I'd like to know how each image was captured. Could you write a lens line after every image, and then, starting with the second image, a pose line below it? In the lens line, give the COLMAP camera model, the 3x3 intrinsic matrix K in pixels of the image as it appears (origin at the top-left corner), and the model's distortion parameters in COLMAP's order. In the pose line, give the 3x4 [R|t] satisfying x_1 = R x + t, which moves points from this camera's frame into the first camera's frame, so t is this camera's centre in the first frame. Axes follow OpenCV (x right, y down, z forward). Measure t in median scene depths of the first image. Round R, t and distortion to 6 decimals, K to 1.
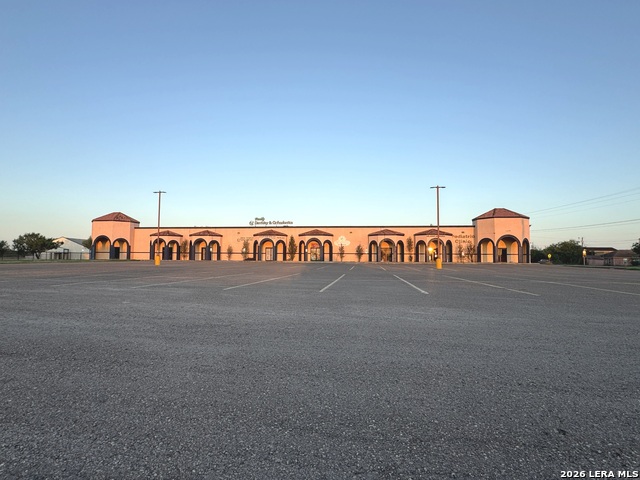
lens RADIAL K [[333.5, 0, 320.0], [0, 333.5, 240.0], [0, 0, 1]] dist [0.004806, 0.000336]
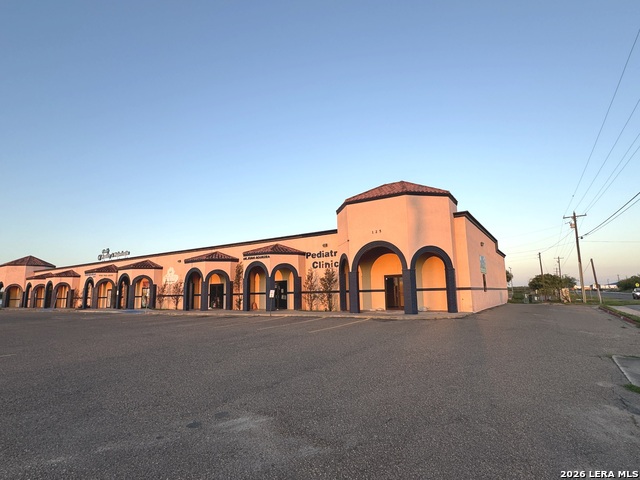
lens RADIAL K [[333.5, 0, 320.0], [0, 333.5, 240.0], [0, 0, 1]] dist [0.004806, 0.000336]
pose [[0.909775, -0.094055, -0.404305, 0.601280], [0.059094, 0.993418, -0.098128, 0.015148], [0.410873, 0.065382, 0.909345, 0.552049]]
